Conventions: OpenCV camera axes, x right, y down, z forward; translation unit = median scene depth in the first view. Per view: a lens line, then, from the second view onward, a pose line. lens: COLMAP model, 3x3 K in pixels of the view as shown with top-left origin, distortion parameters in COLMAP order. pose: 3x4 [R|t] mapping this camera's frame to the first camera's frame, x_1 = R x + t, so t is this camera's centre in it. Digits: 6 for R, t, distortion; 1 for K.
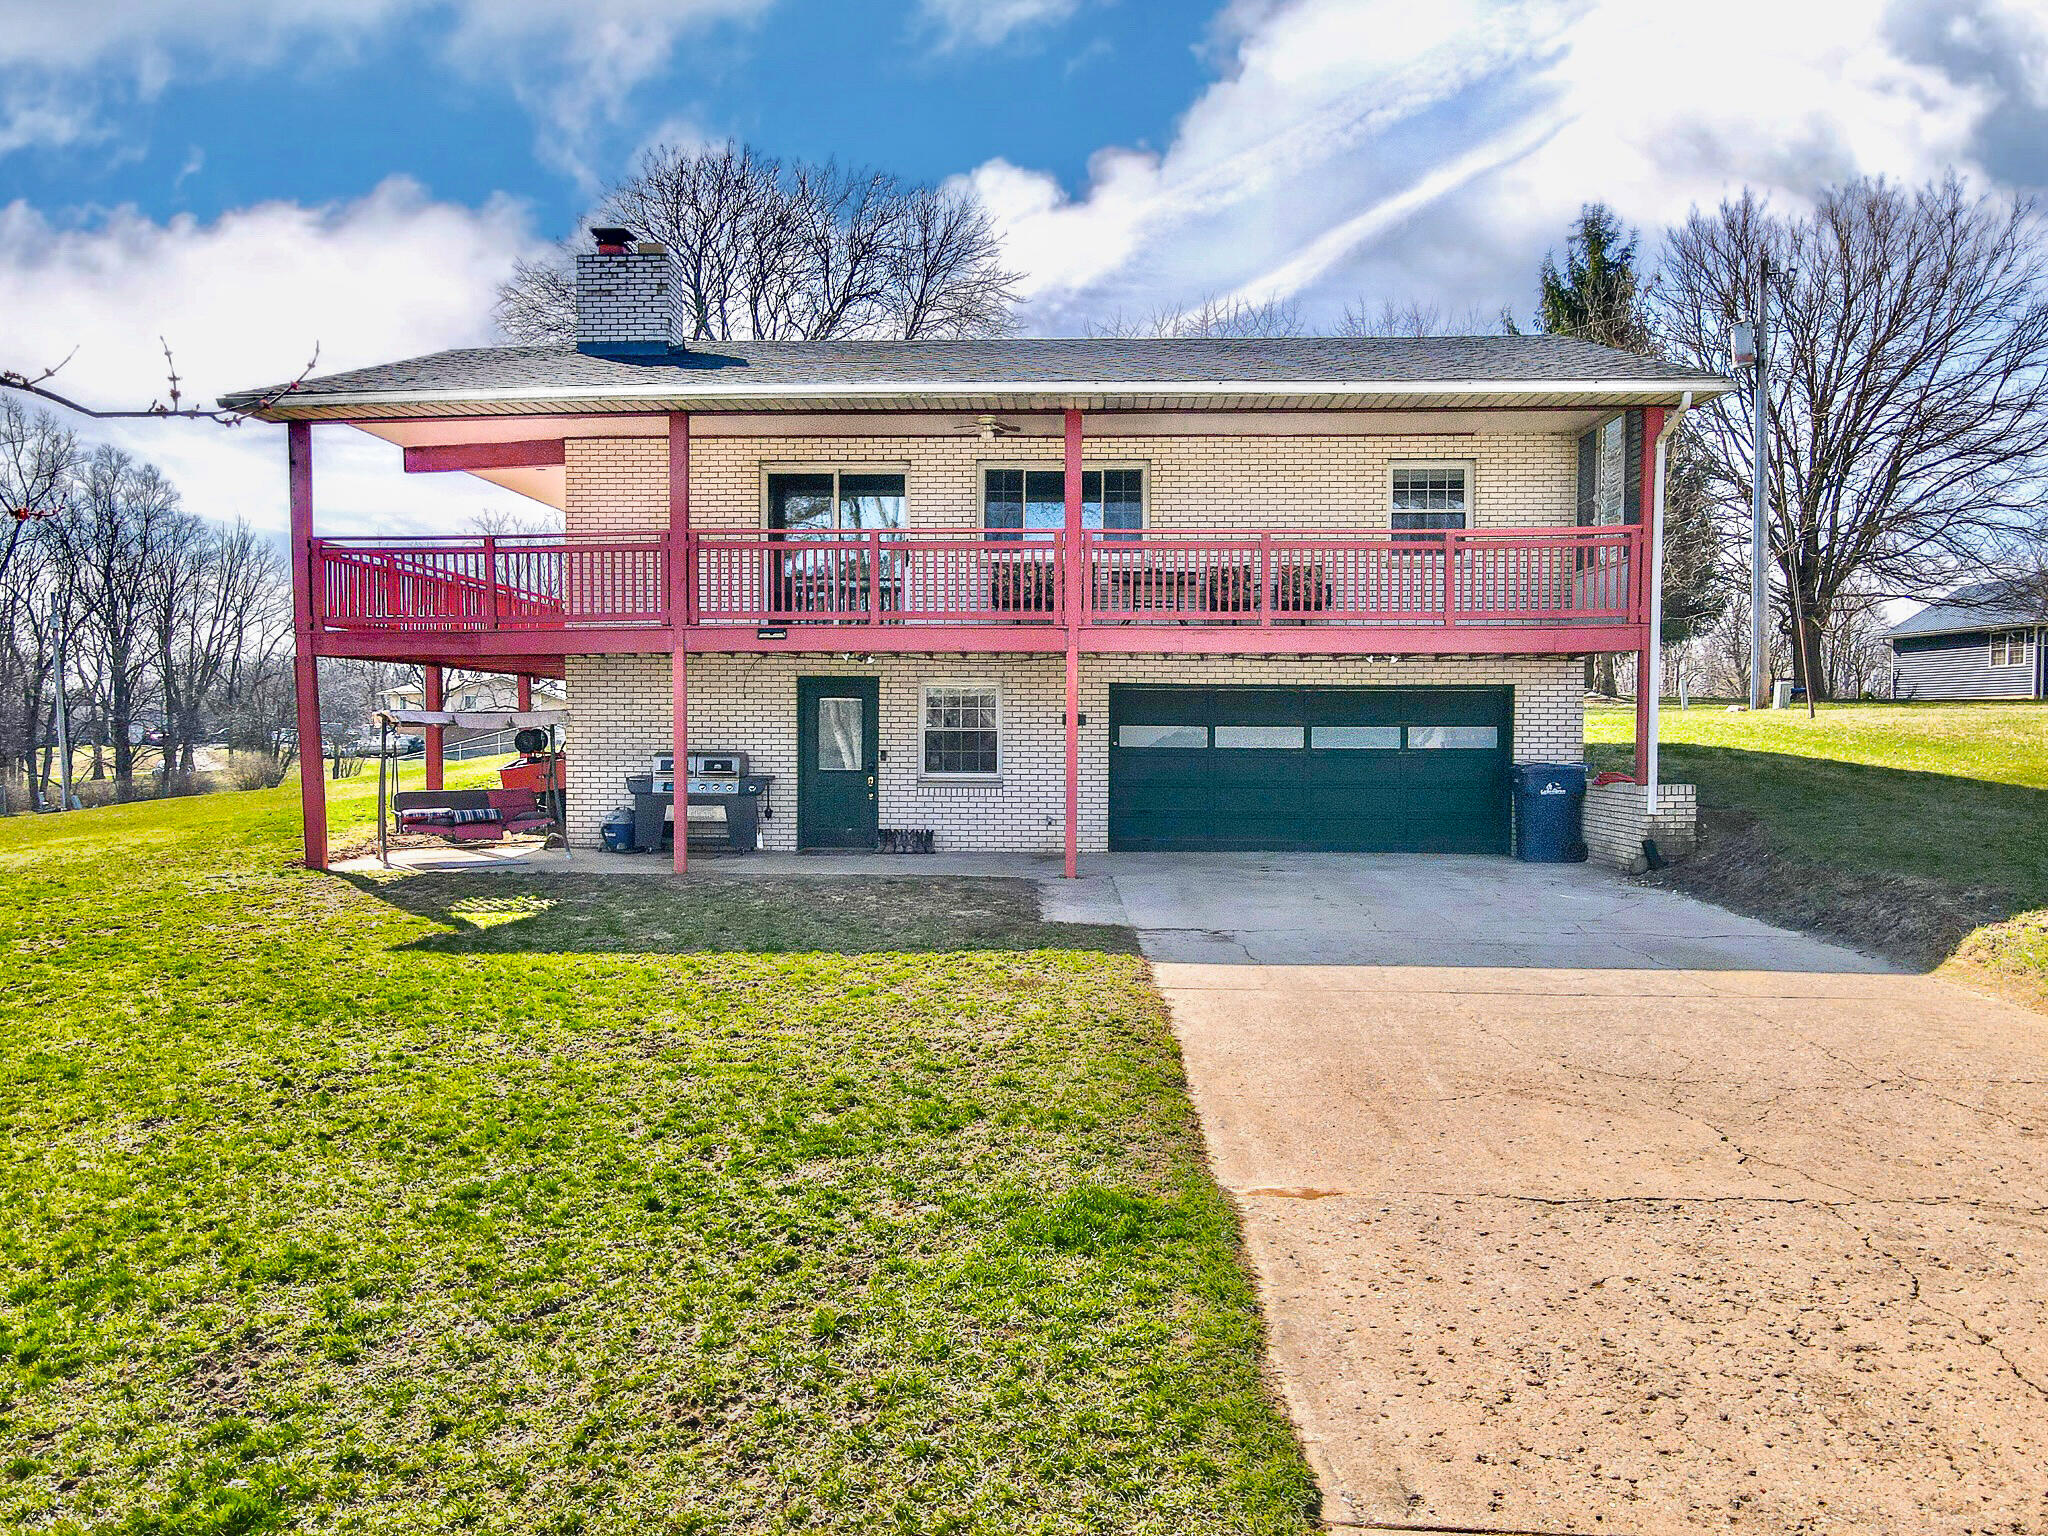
lens RADIAL K [[1511.1, 0, 1022.1], [0, 1511.1, 772.1], [0, 0, 1]] dist [0.003166, 0.020803]
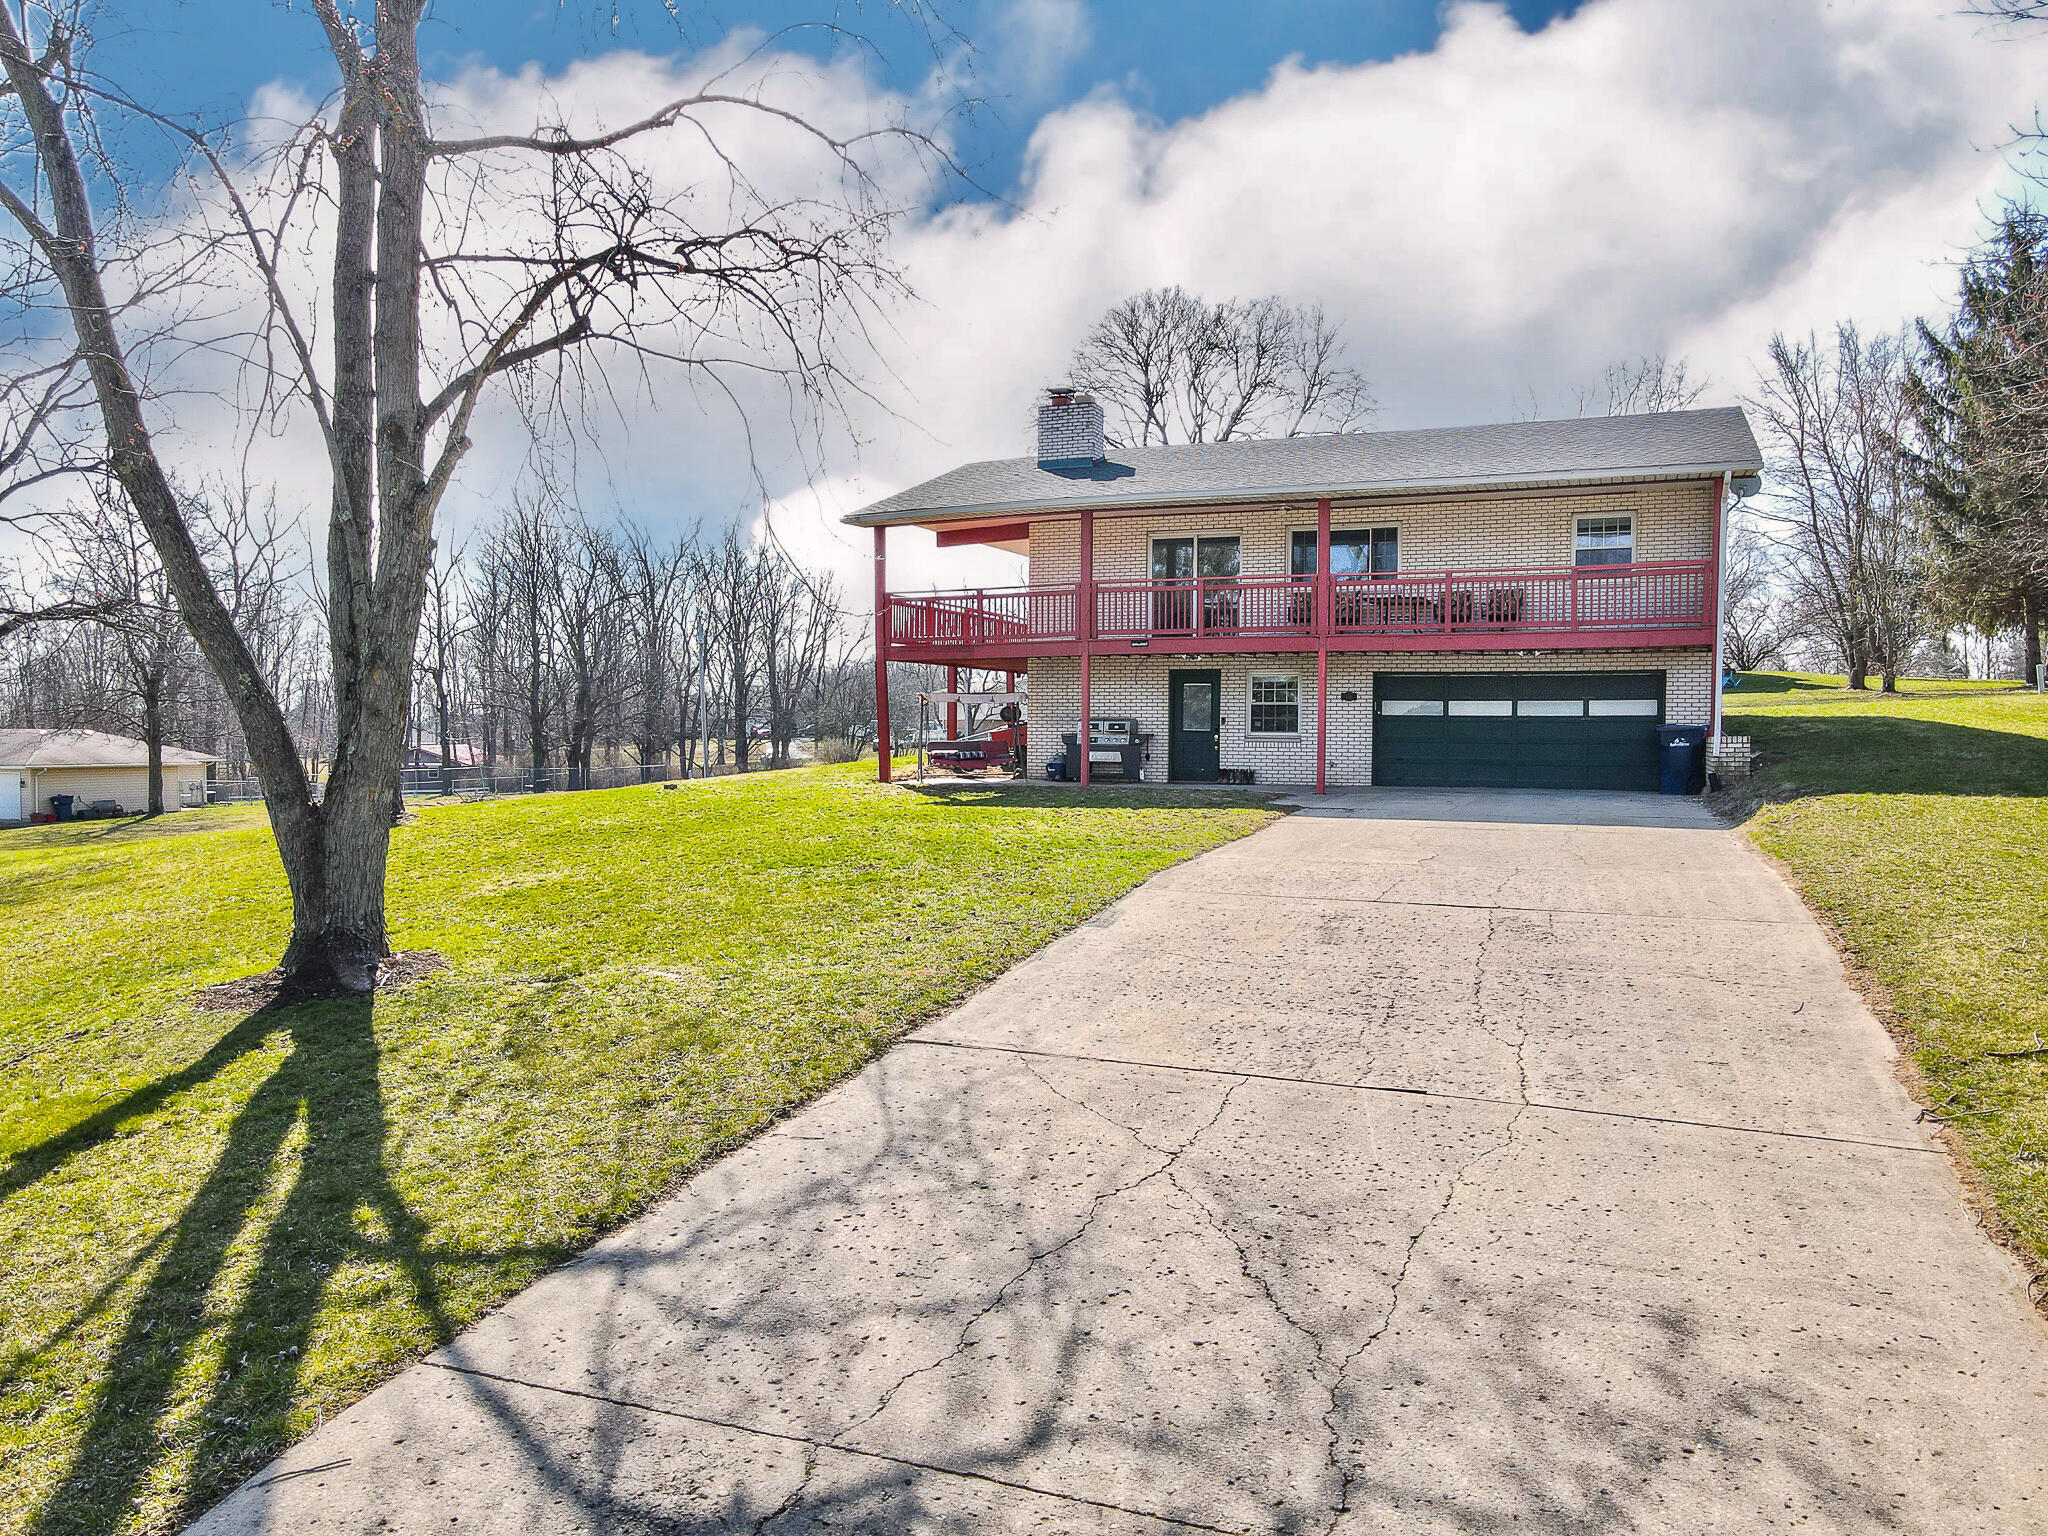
lens RADIAL K [[1511.1, 0, 1030.6], [0, 1511.1, 772.8], [0, 0, 1]] dist [0.003166, 0.020803]
pose [[0.943579, 0.010714, -0.330974, 0.232584], [-0.010822, 0.999940, 0.001515, 0.041572], [0.330971, 0.002152, 0.943639, -0.510130]]
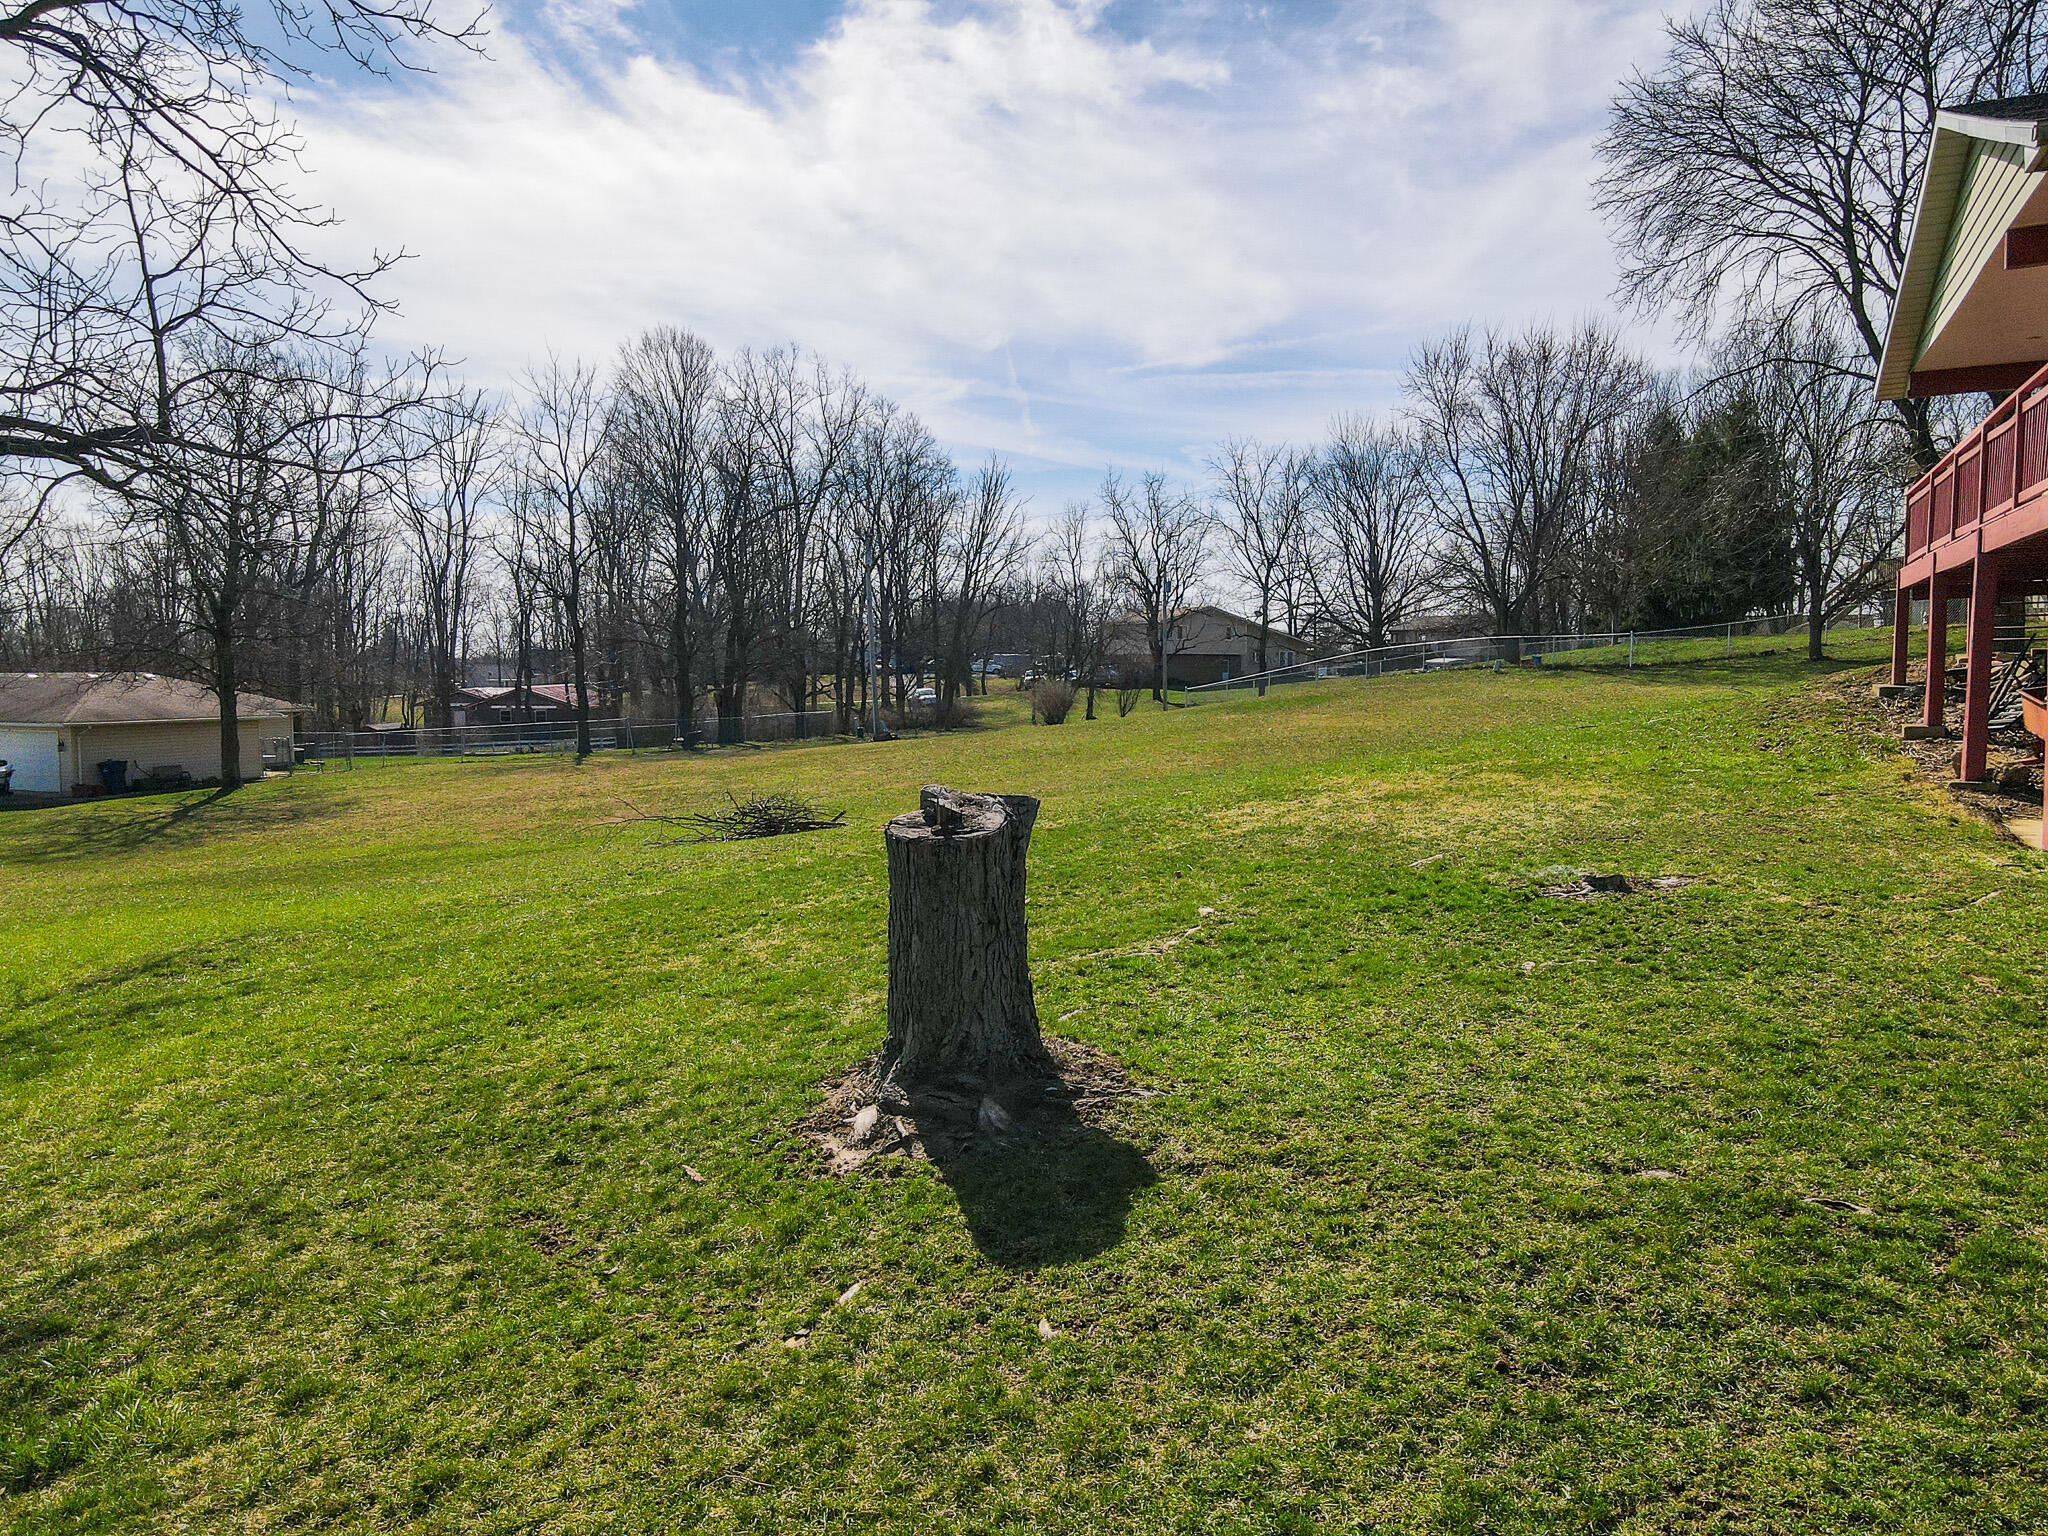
lens RADIAL K [[1511.1, 0, 1028.0], [0, 1511.1, 782.7], [0, 0, 1]] dist [0.003166, 0.020803]
pose [[0.928904, 0.028160, -0.369248, -0.571421], [-0.009077, 0.998536, 0.053316, 0.001801], [0.370209, -0.046174, 0.927800, 0.193488]]
